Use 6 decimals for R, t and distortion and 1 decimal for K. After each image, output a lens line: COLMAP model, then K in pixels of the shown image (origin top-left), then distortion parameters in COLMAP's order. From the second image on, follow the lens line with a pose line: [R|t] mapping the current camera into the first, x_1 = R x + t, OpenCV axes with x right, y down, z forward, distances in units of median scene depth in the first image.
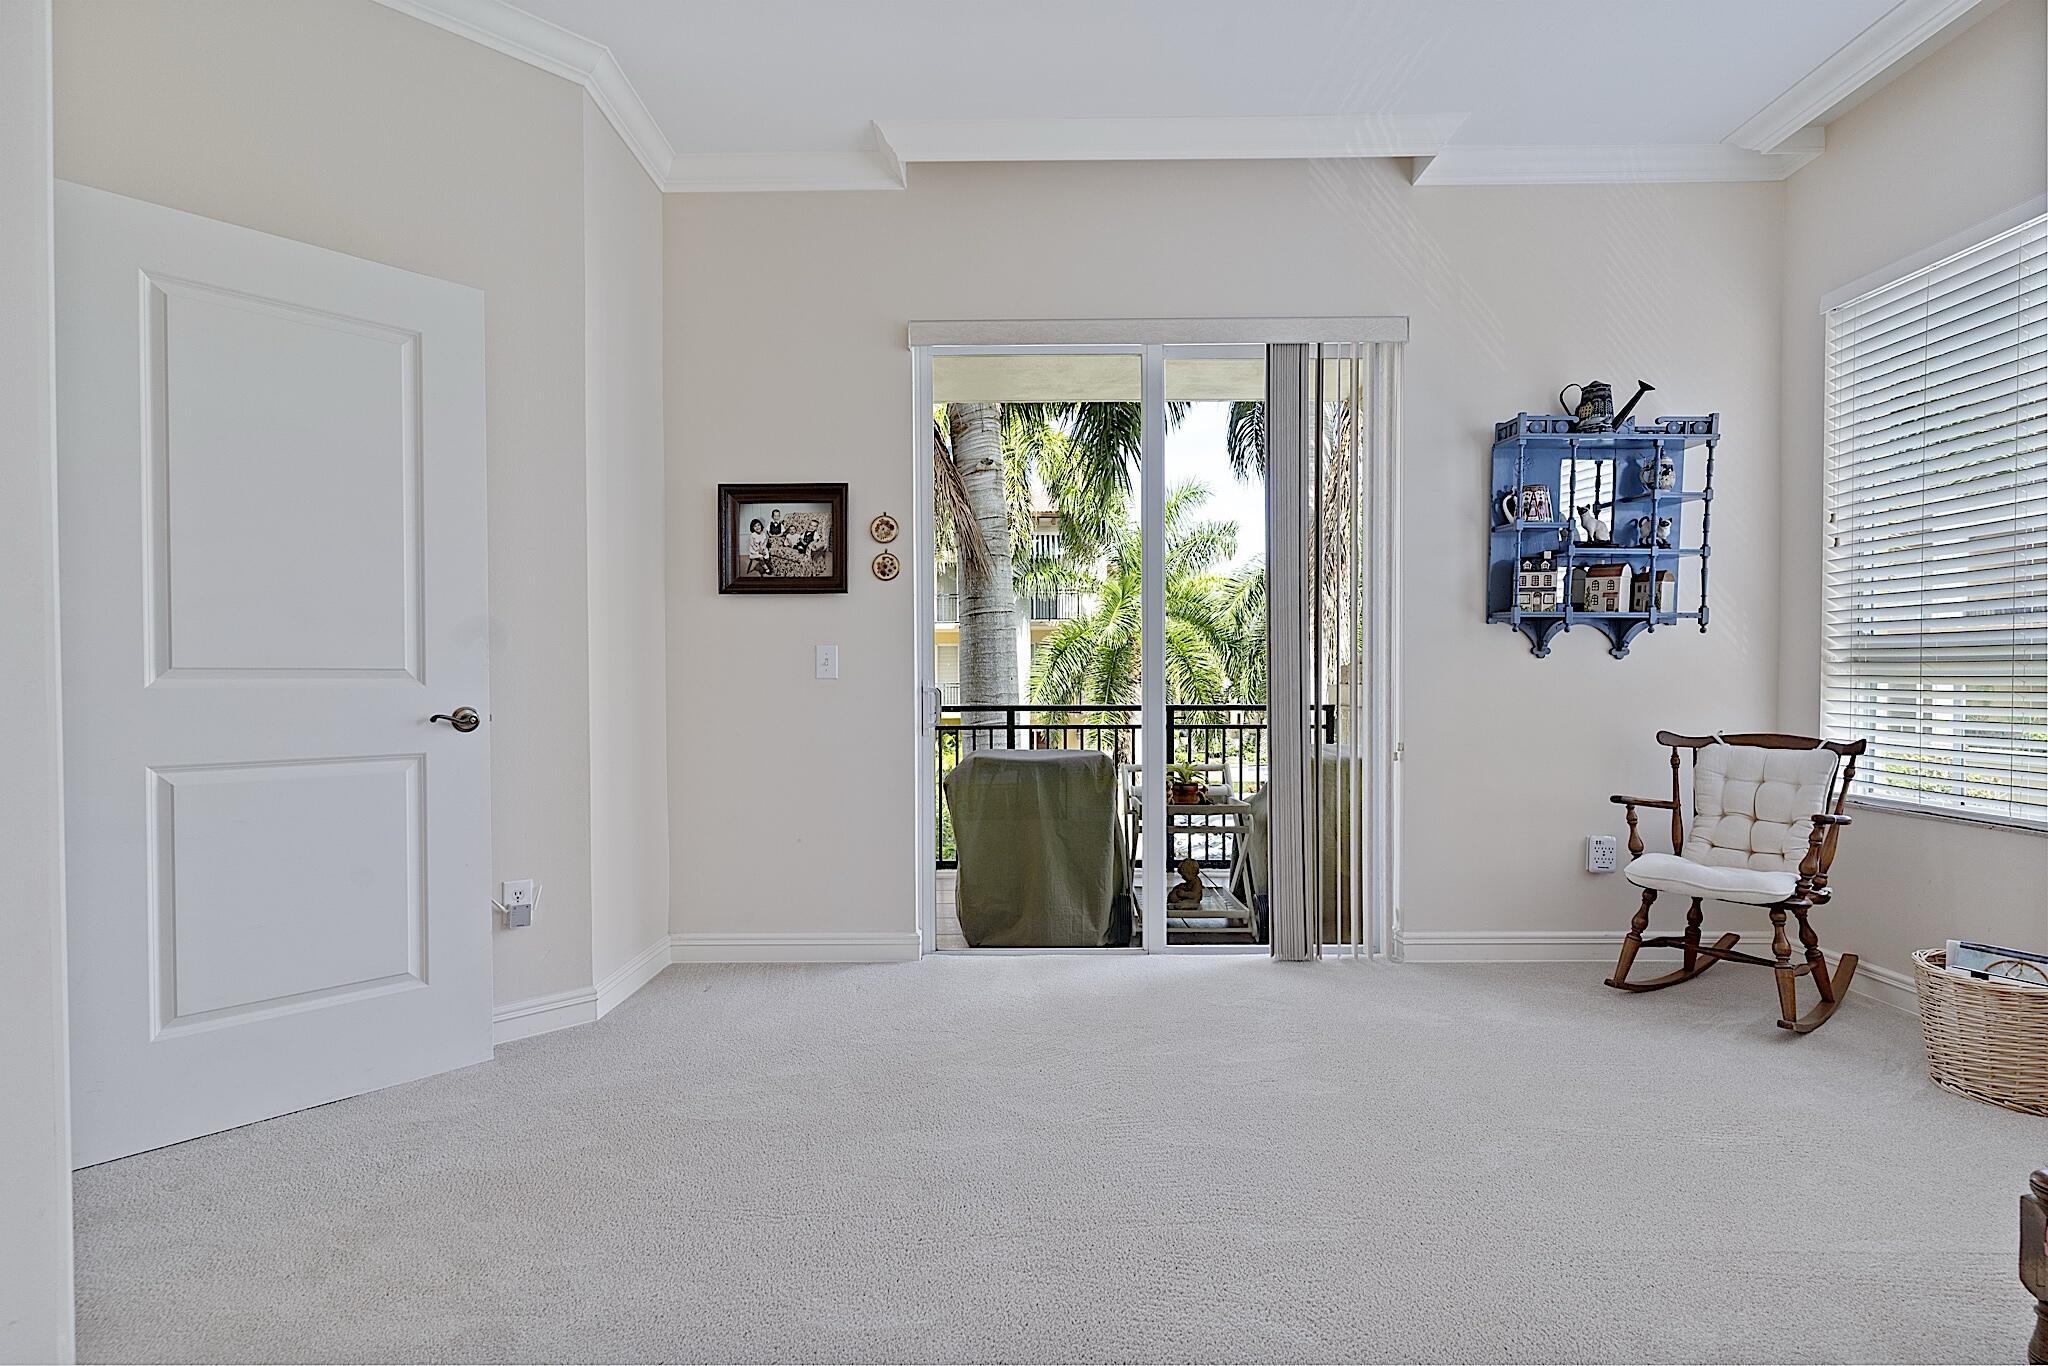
lens RADIAL K [[974.0, 0, 1015.6], [0, 974.0, 690.4], [0, 0, 1]] dist [0.005288, 0.001357]
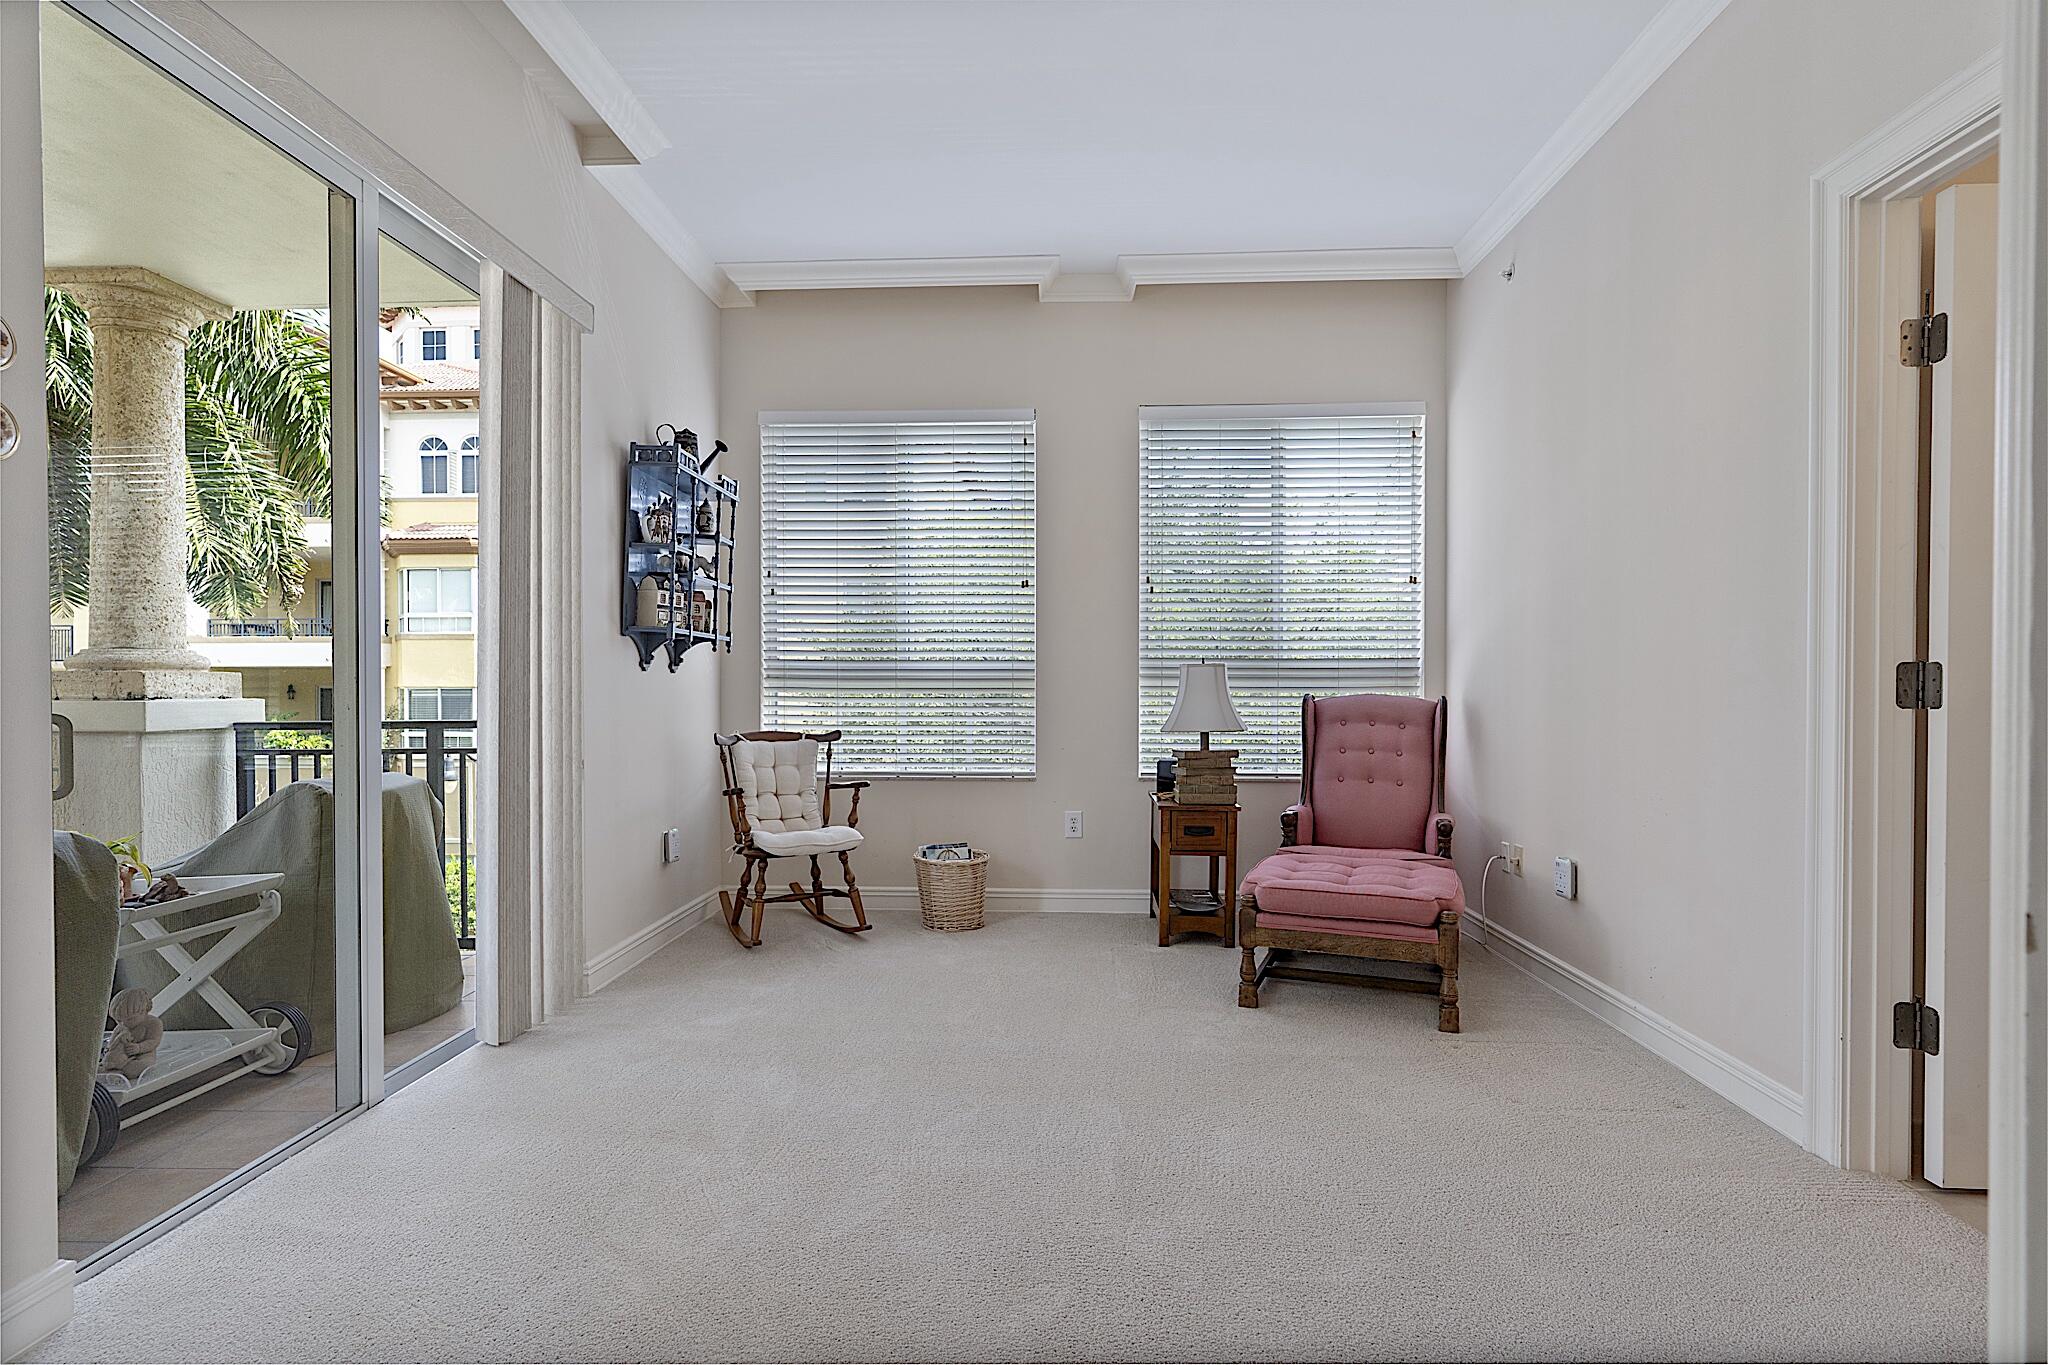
lens RADIAL K [[1015.1, 0, 1020.1], [0, 1015.1, 694.9], [0, 0, 1]] dist [0.000623, -0.001085]
pose [[0.053290, -0.007386, 0.998552, -0.563403], [0.012538, 0.999899, 0.006726, -0.009164], [-0.998500, 0.012161, 0.053378, 0.548612]]
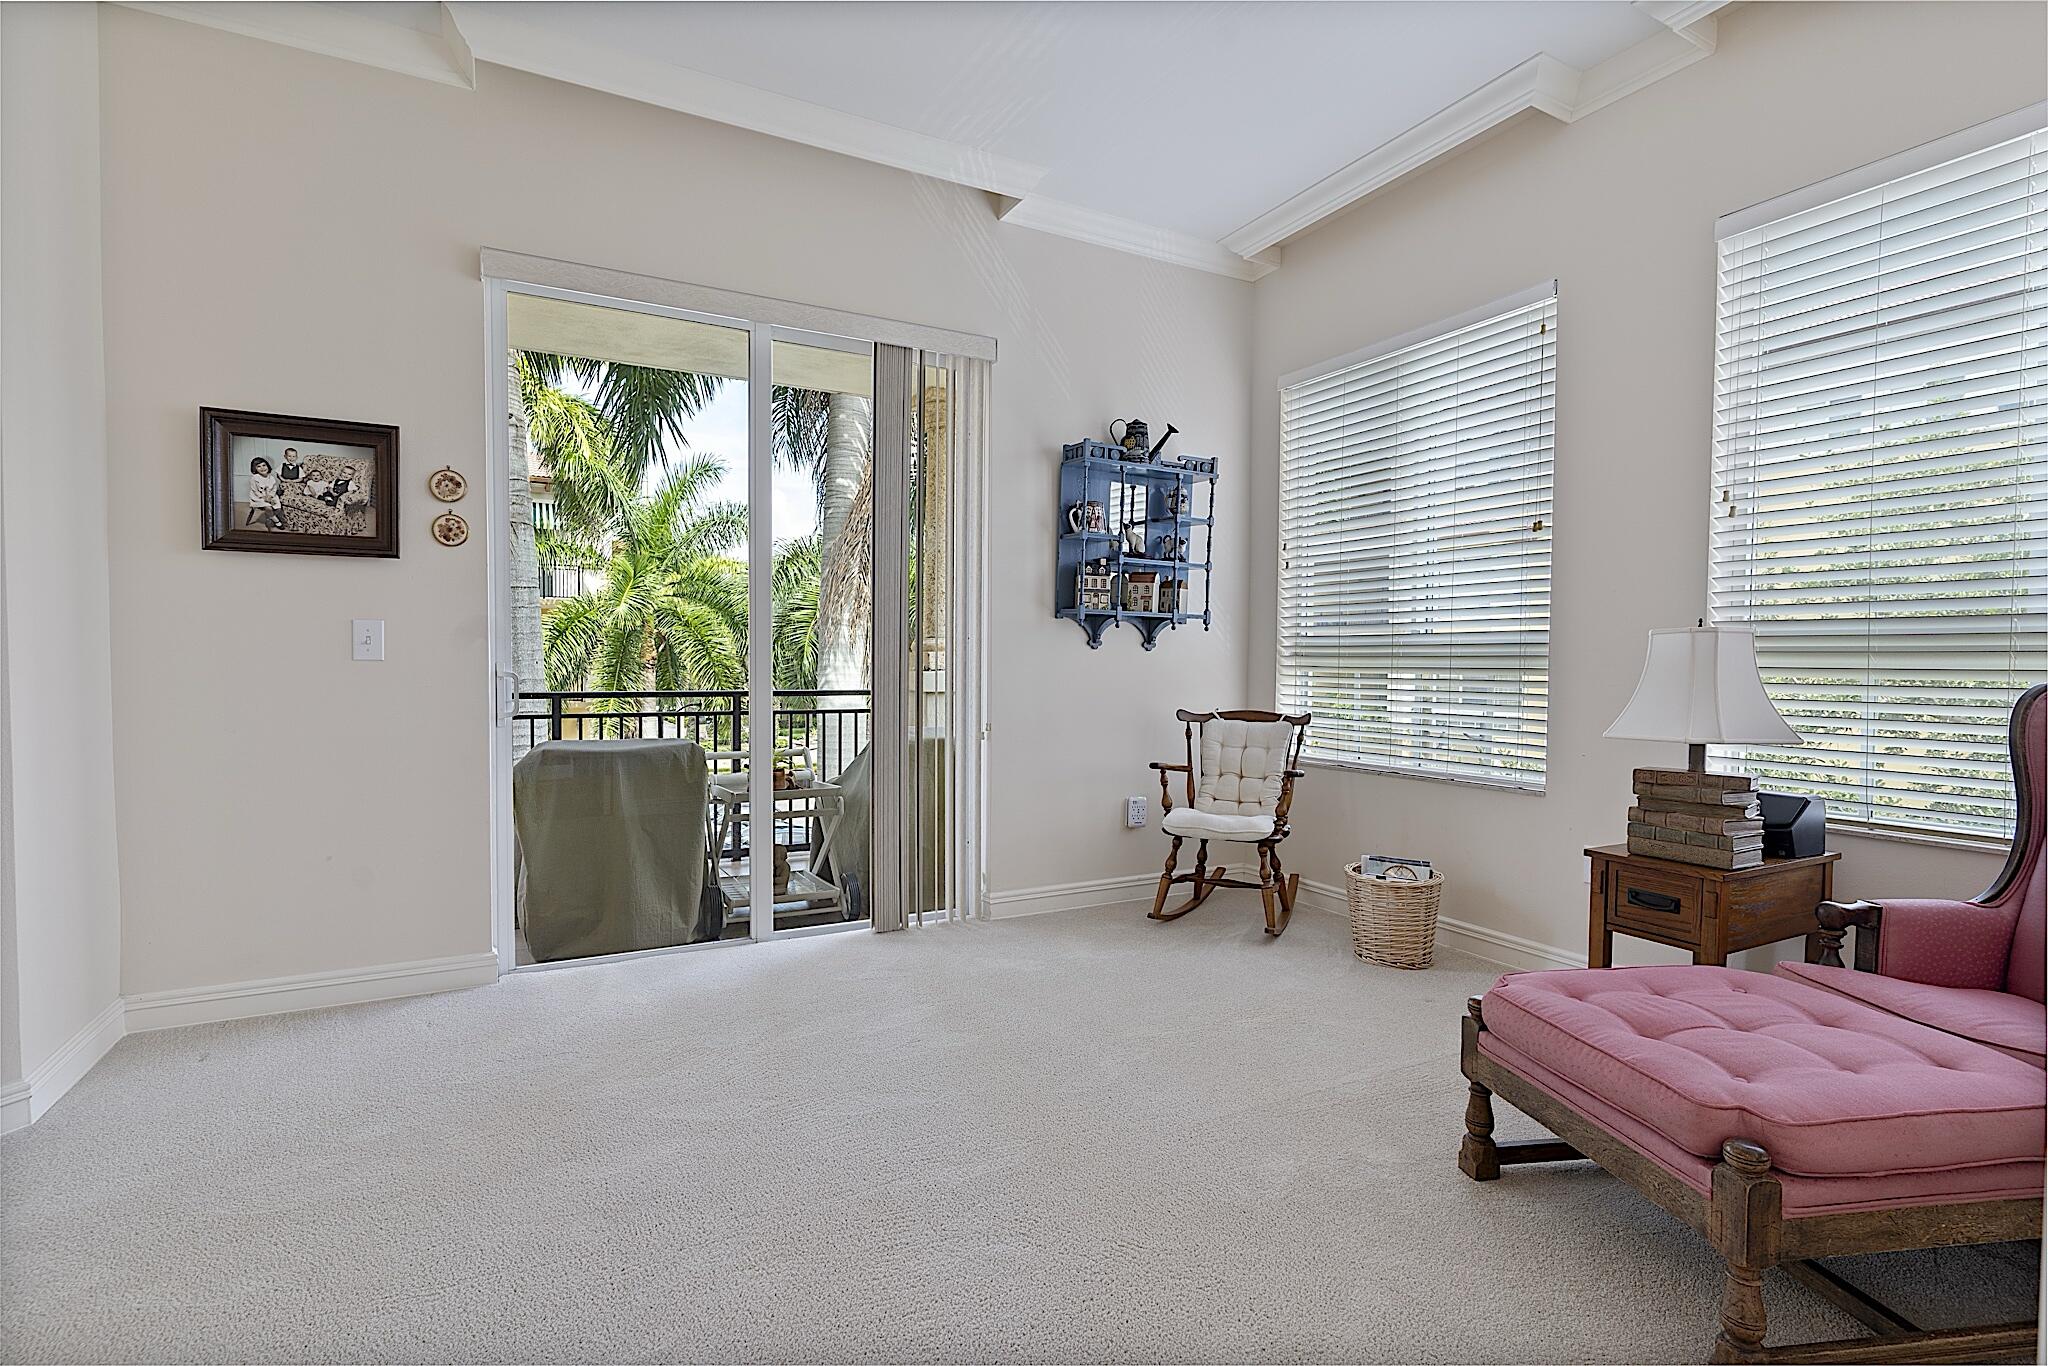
lens RADIAL K [[974.0, 0, 1015.6], [0, 974.0, 690.4], [0, 0, 1]] dist [0.005288, 0.001357]
pose [[0.880942, -0.004482, 0.473204, -0.106028], [-0.002481, 0.999898, 0.014089, 0.000511], [-0.473219, -0.013586, 0.880840, 0.008746]]
